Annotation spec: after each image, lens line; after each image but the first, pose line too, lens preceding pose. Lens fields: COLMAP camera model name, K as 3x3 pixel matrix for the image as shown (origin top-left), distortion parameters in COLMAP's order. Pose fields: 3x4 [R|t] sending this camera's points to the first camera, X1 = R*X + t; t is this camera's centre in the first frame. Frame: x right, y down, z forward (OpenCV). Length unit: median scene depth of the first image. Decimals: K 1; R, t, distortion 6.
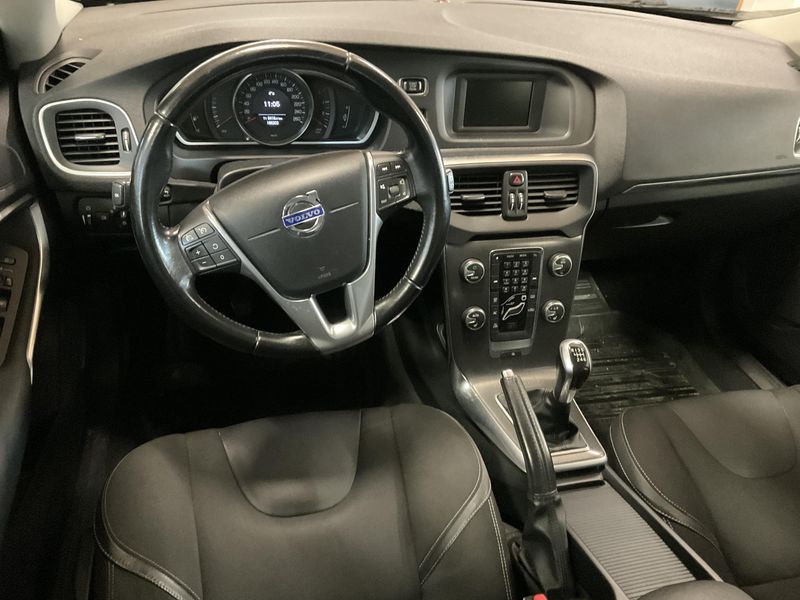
lens RADIAL K [[668.4, 0, 400.0], [0, 668.4, 300.0], [0, 0, 1]] dist [0.012903, -0.008258]
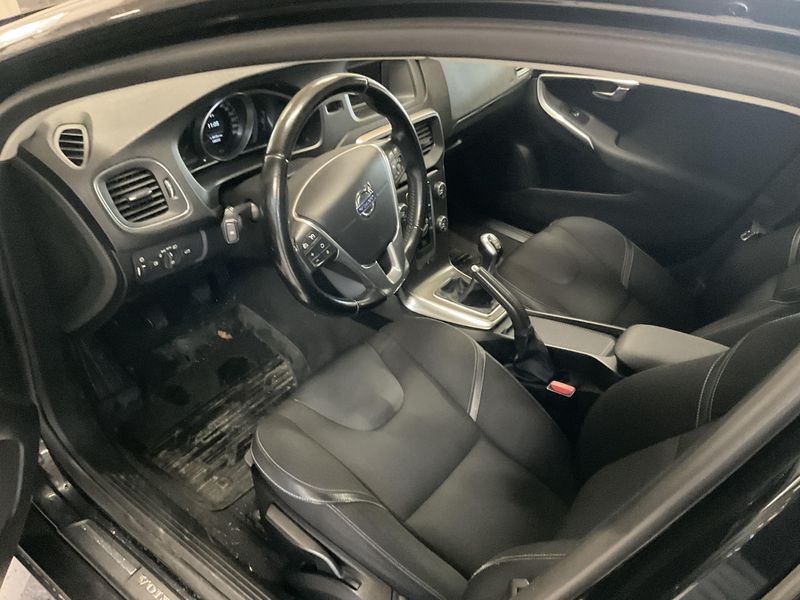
lens RADIAL K [[668.4, 0, 400.0], [0, 668.4, 300.0], [0, 0, 1]] dist [0.012903, -0.008258]
pose [[0.758118, -0.367557, 0.538663, -0.677903], [0.310830, 0.929825, 0.197002, -0.143727], [-0.573272, 0.018082, 0.819166, -0.101782]]
